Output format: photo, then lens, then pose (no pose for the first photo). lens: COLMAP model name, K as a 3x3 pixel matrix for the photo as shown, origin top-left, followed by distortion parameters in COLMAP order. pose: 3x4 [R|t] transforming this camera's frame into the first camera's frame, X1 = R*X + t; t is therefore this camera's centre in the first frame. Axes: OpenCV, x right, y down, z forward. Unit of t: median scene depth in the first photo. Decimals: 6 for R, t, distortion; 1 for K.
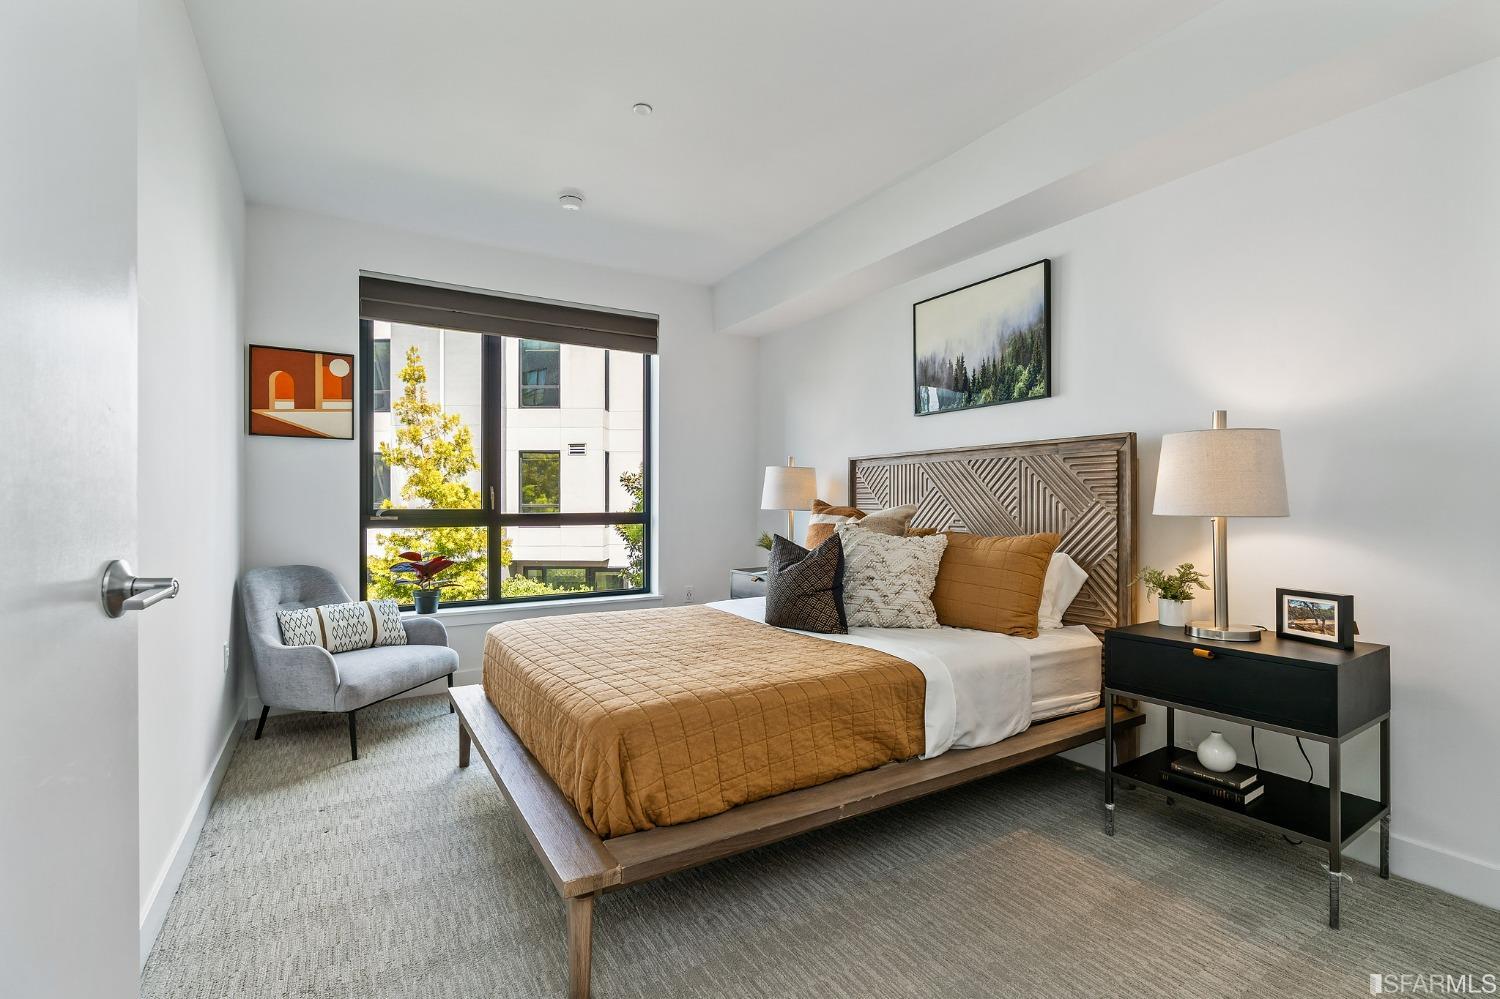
lens RADIAL K [[678.1, 0, 753.9], [0, 678.1, 505.1], [0, 0, 1]] dist [-0.006147, 0.001542]
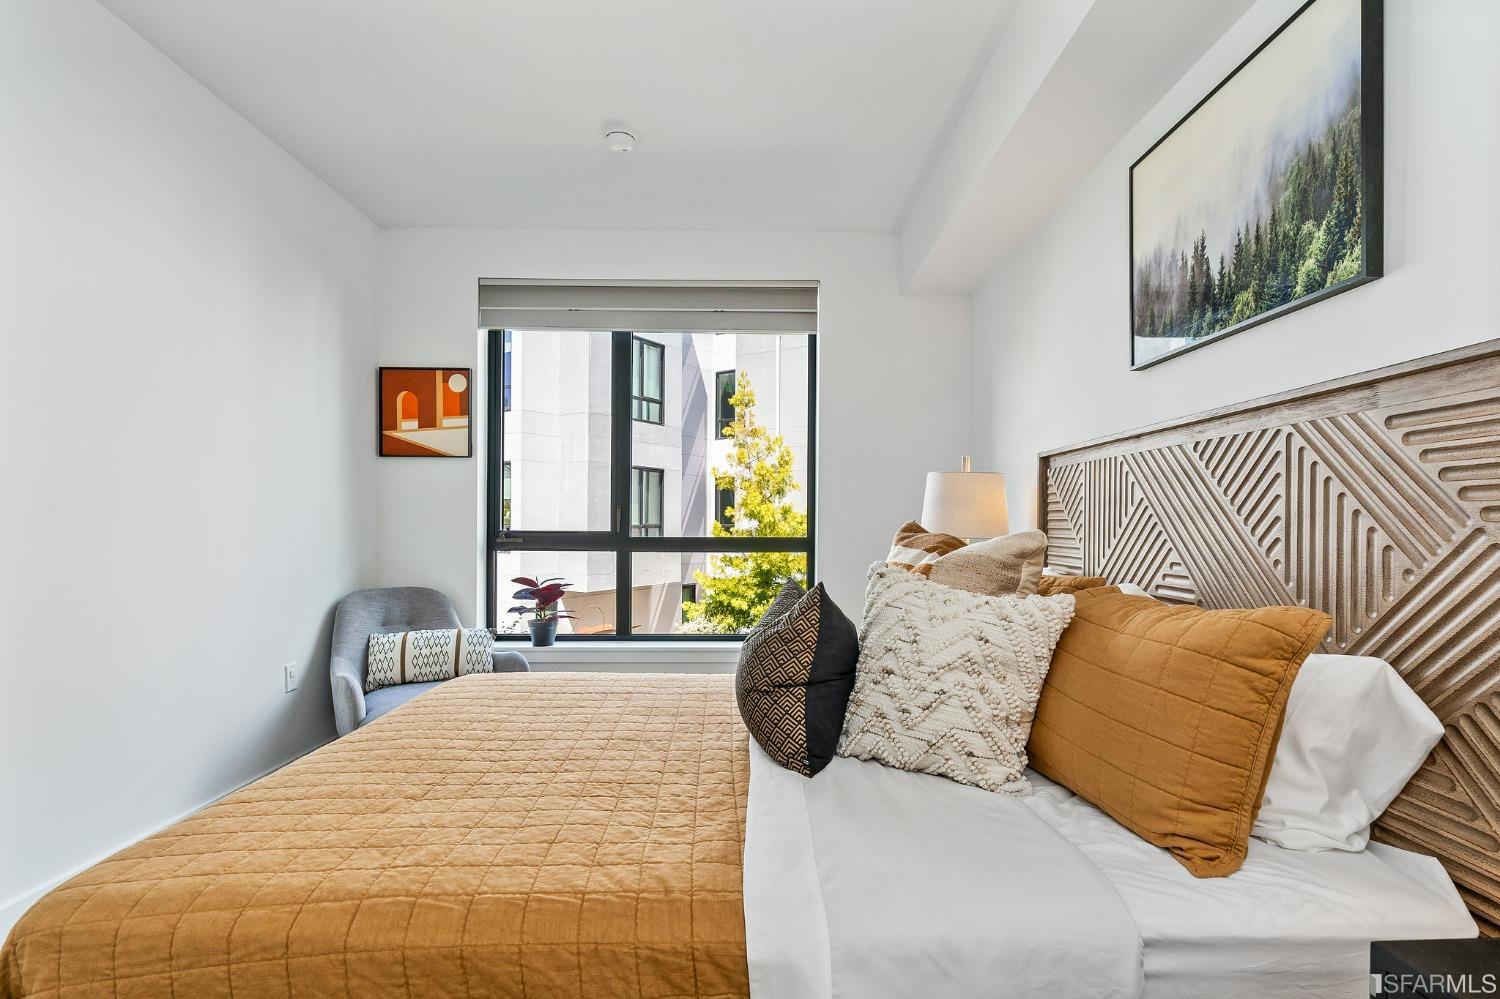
lens RADIAL K [[709.1, 0, 759.9], [0, 709.1, 530.7], [0, 0, 1]] dist [-0.008479, 0.000942]
pose [[0.864094, 0.008891, -0.503252, 0.310681], [-0.006589, 0.999958, 0.006352, -0.003467], [0.503287, -0.002173, 0.864116, 0.410004]]
